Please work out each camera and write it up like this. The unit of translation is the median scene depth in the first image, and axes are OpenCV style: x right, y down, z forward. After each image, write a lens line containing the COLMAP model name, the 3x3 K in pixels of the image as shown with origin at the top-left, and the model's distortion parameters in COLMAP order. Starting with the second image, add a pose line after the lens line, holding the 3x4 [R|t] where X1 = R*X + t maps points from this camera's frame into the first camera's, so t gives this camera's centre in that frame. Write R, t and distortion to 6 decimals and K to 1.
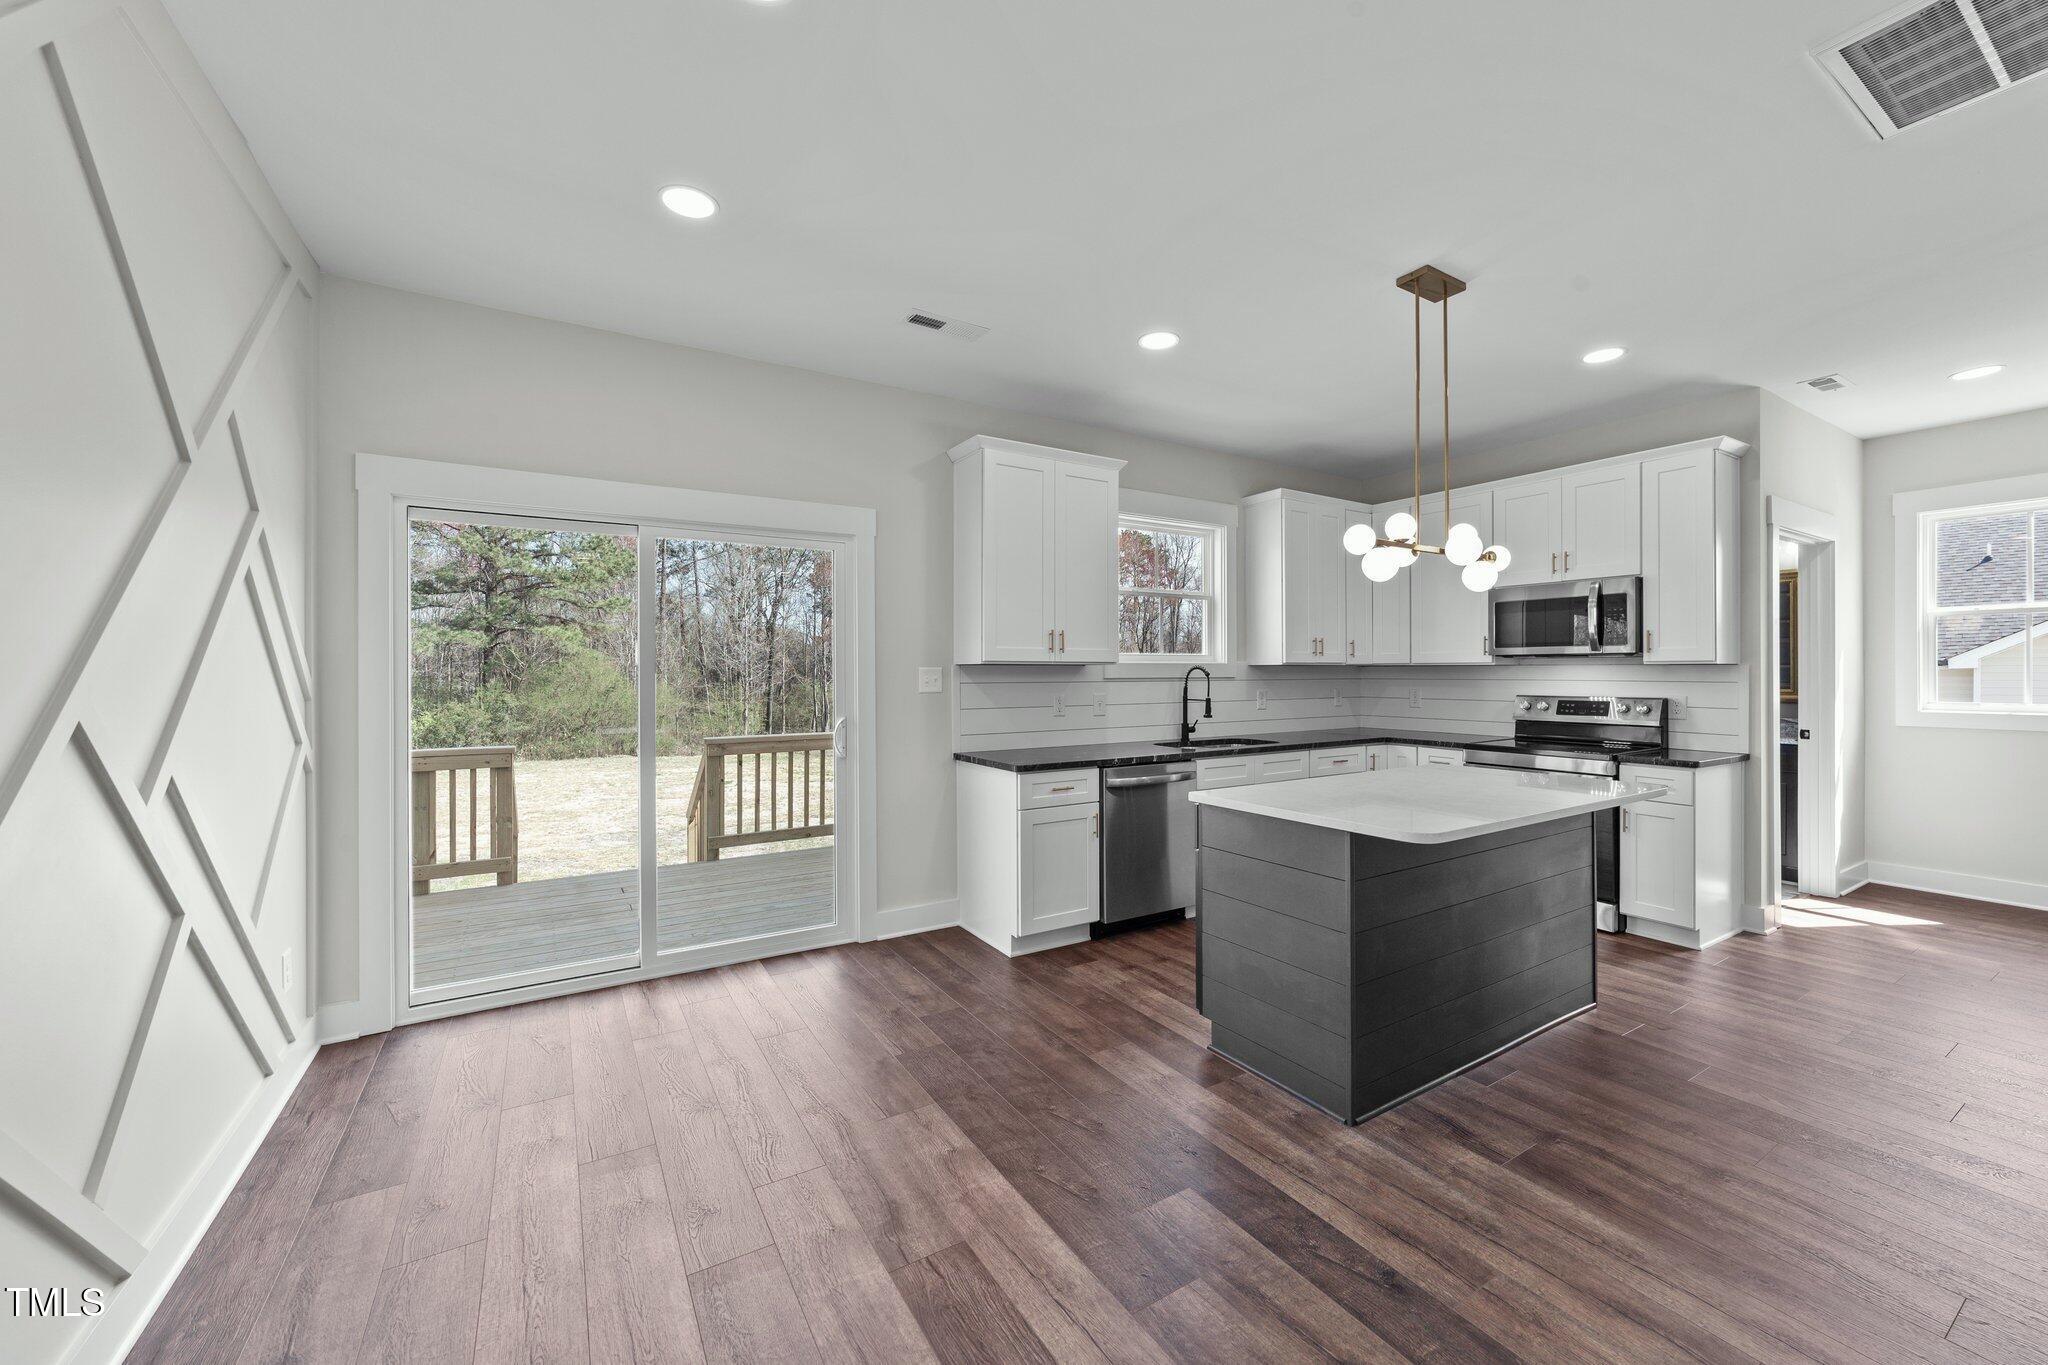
lens RADIAL K [[784.7, 0, 1037.0], [0, 784.7, 669.5], [0, 0, 1]] dist [-0.014048, 0.004839]
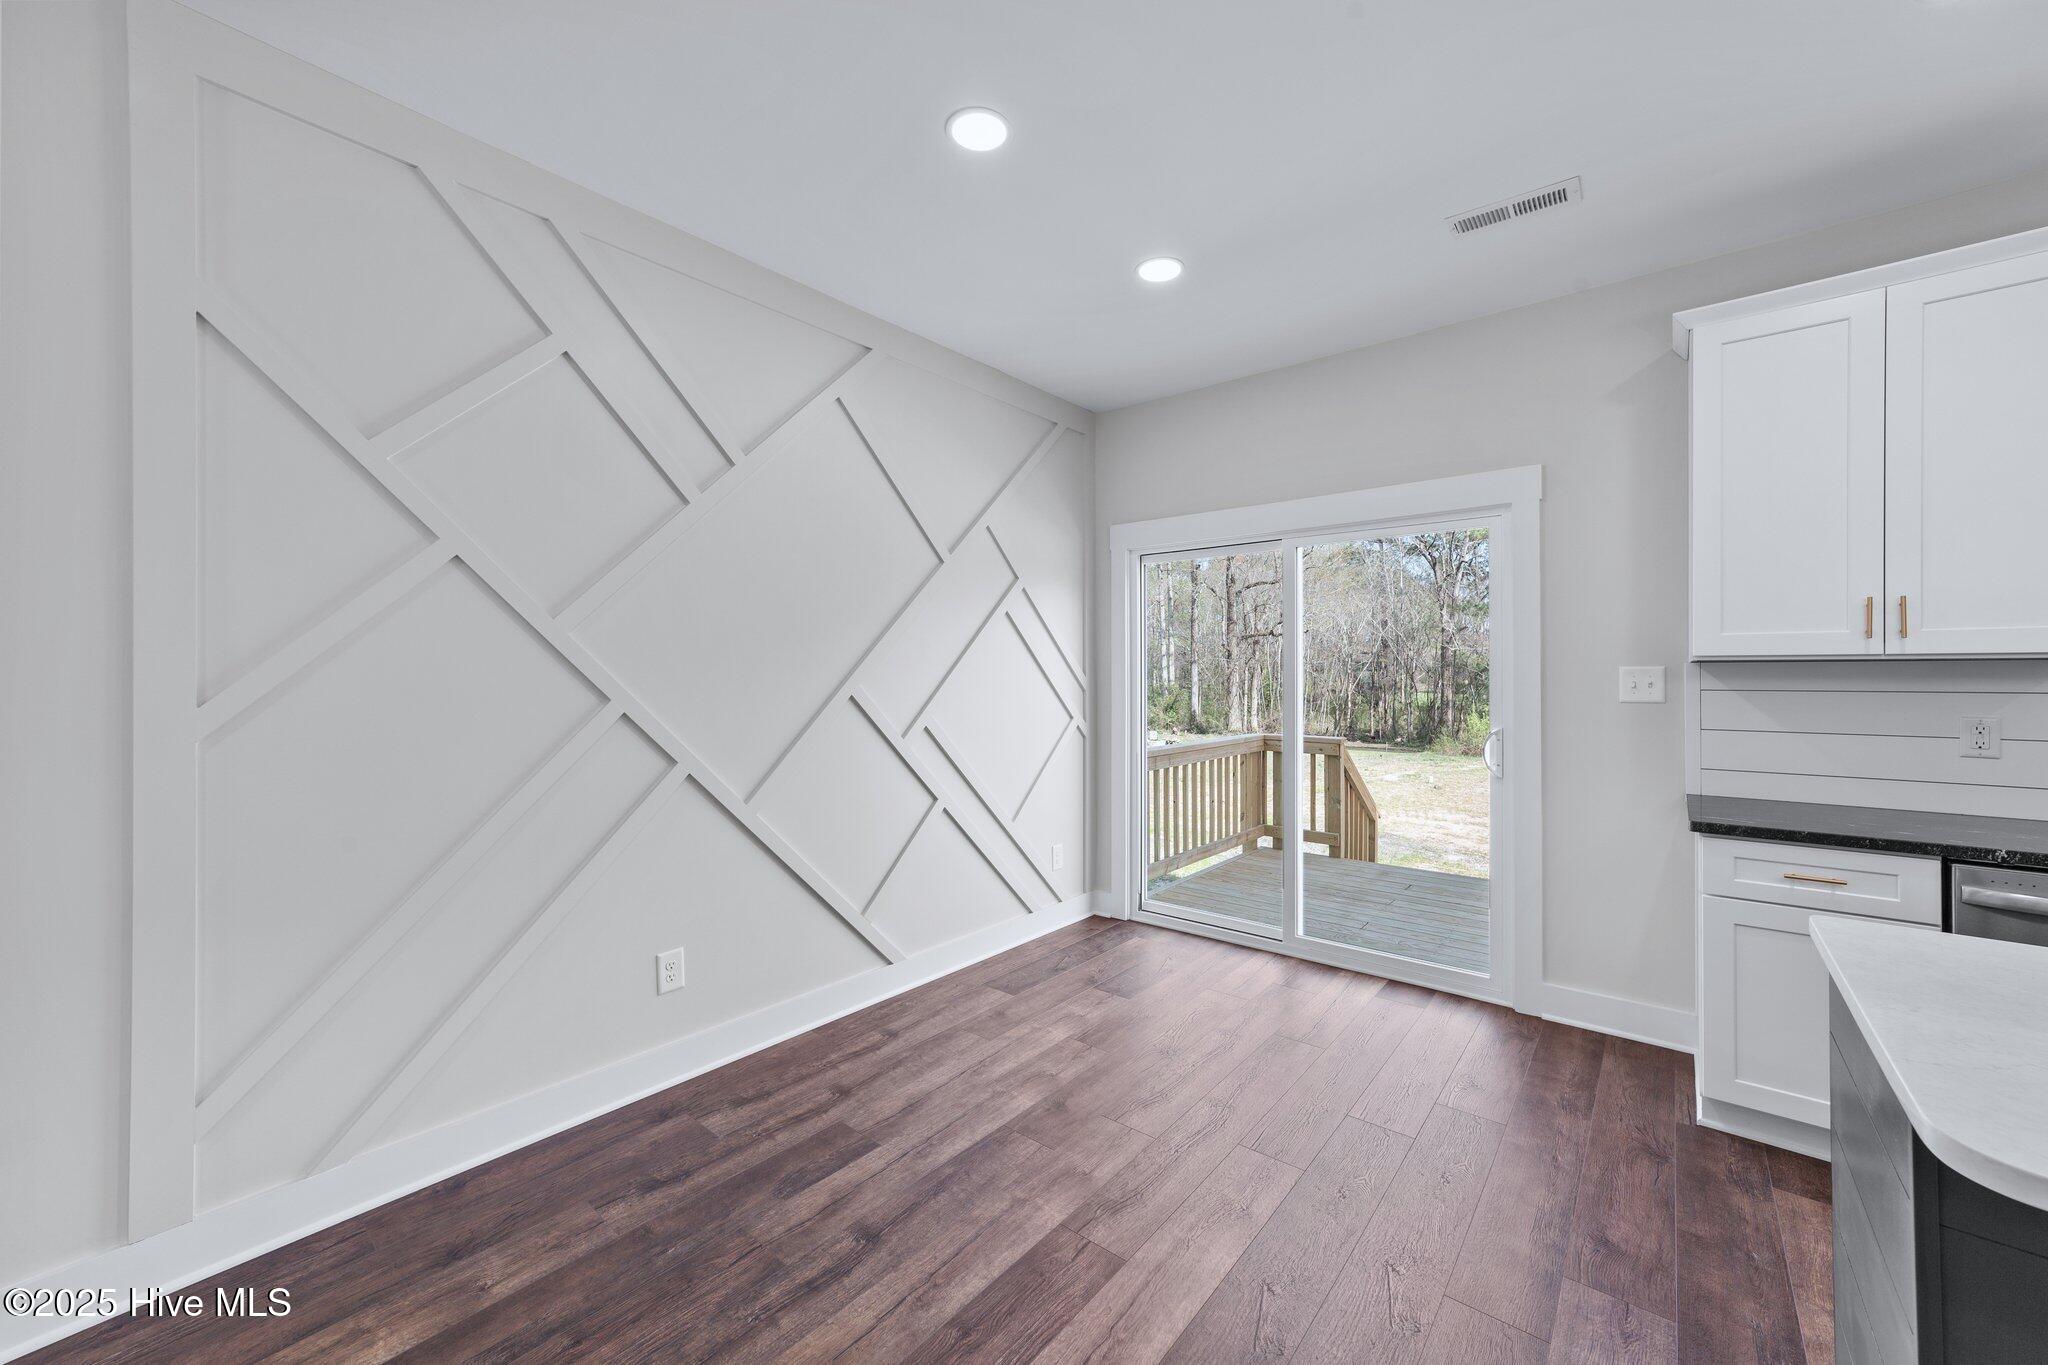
lens RADIAL K [[784.7, 0, 1021.3], [0, 784.7, 669.6], [0, 0, 1]] dist [-0.014048, 0.004839]
pose [[0.316516, -0.003399, -0.948581, 0.323864], [0.002926, 0.999992, -0.002607, 0.000499], [0.948583, -0.001950, 0.316524, 0.235806]]
